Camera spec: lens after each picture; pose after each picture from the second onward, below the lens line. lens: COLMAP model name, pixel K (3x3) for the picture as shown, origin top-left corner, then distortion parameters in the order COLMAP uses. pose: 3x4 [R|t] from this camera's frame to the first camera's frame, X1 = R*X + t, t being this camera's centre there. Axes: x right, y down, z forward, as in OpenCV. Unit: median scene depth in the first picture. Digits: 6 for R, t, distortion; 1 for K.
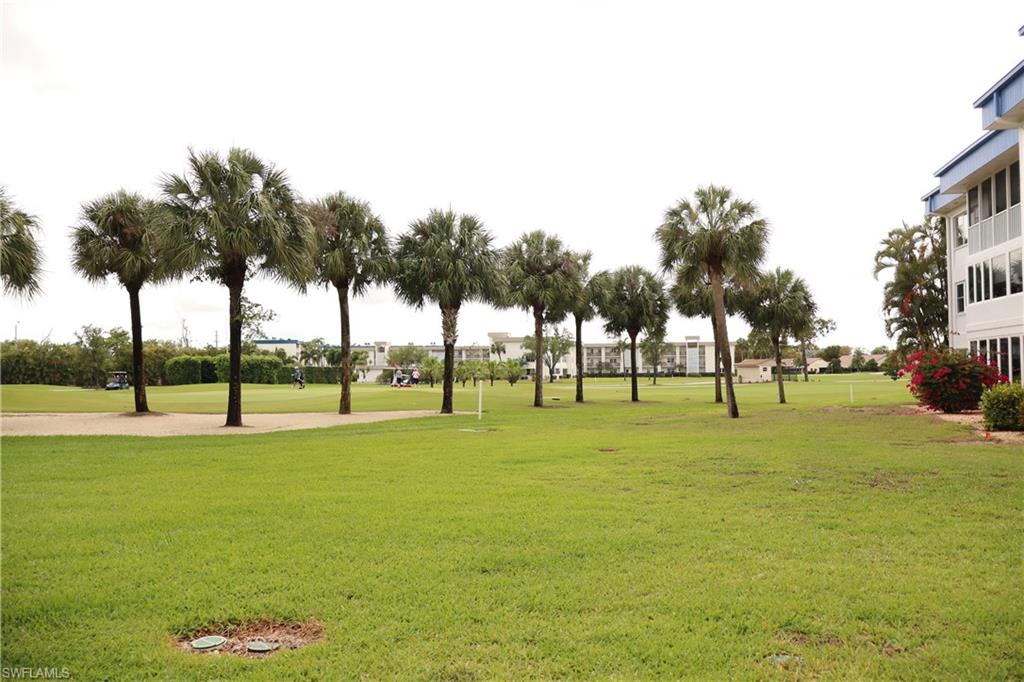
lens RADIAL K [[833.1, 0, 512.0], [0, 833.1, 341.0], [0, 0, 1]] dist [-0.034775, 0.003016]
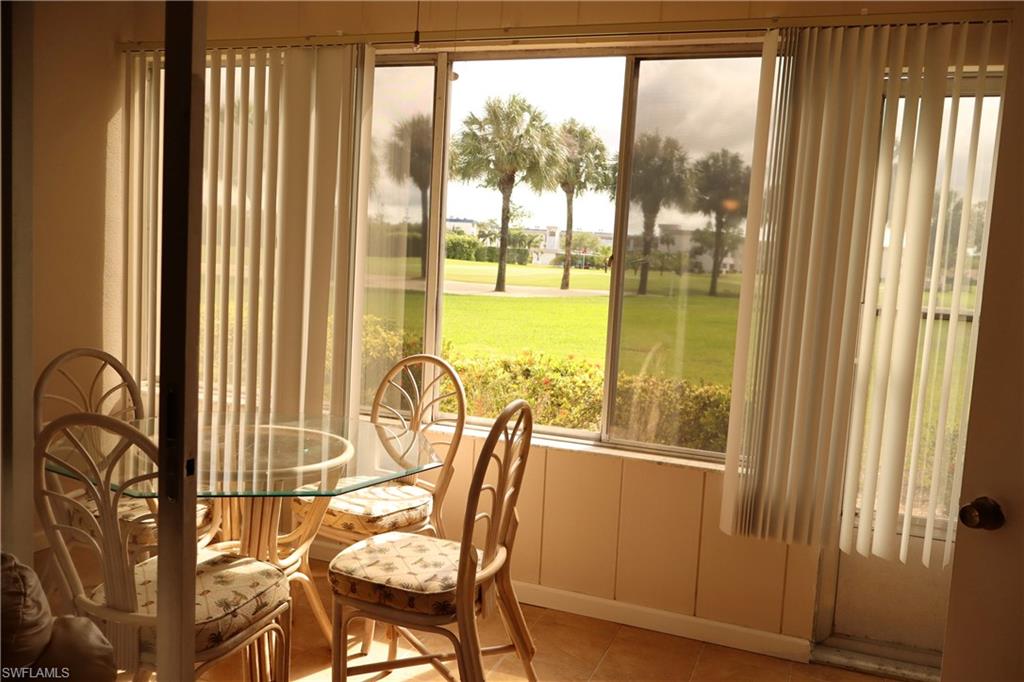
lens RADIAL K [[833.1, 0, 512.0], [0, 833.1, 341.0], [0, 0, 1]] dist [-0.034775, 0.003016]
pose [[0.979655, 0.082367, -0.183008, -0.032220], [-0.056611, 0.988282, 0.141752, -0.013071], [0.192539, -0.128507, 0.972838, -0.297169]]
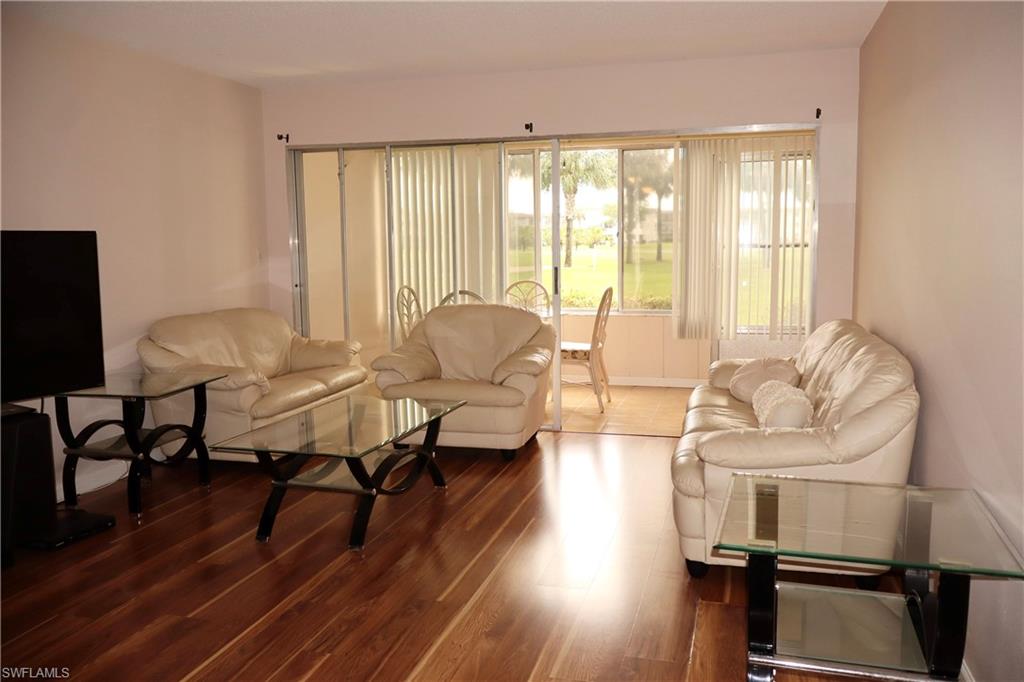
lens RADIAL K [[833.1, 0, 512.0], [0, 833.1, 341.0], [0, 0, 1]] dist [-0.034775, 0.003016]
pose [[0.996347, 0.011970, -0.084554, -0.046066], [0.001752, 0.987053, 0.160386, -0.016674], [0.085379, -0.159948, 0.983426, -0.411118]]
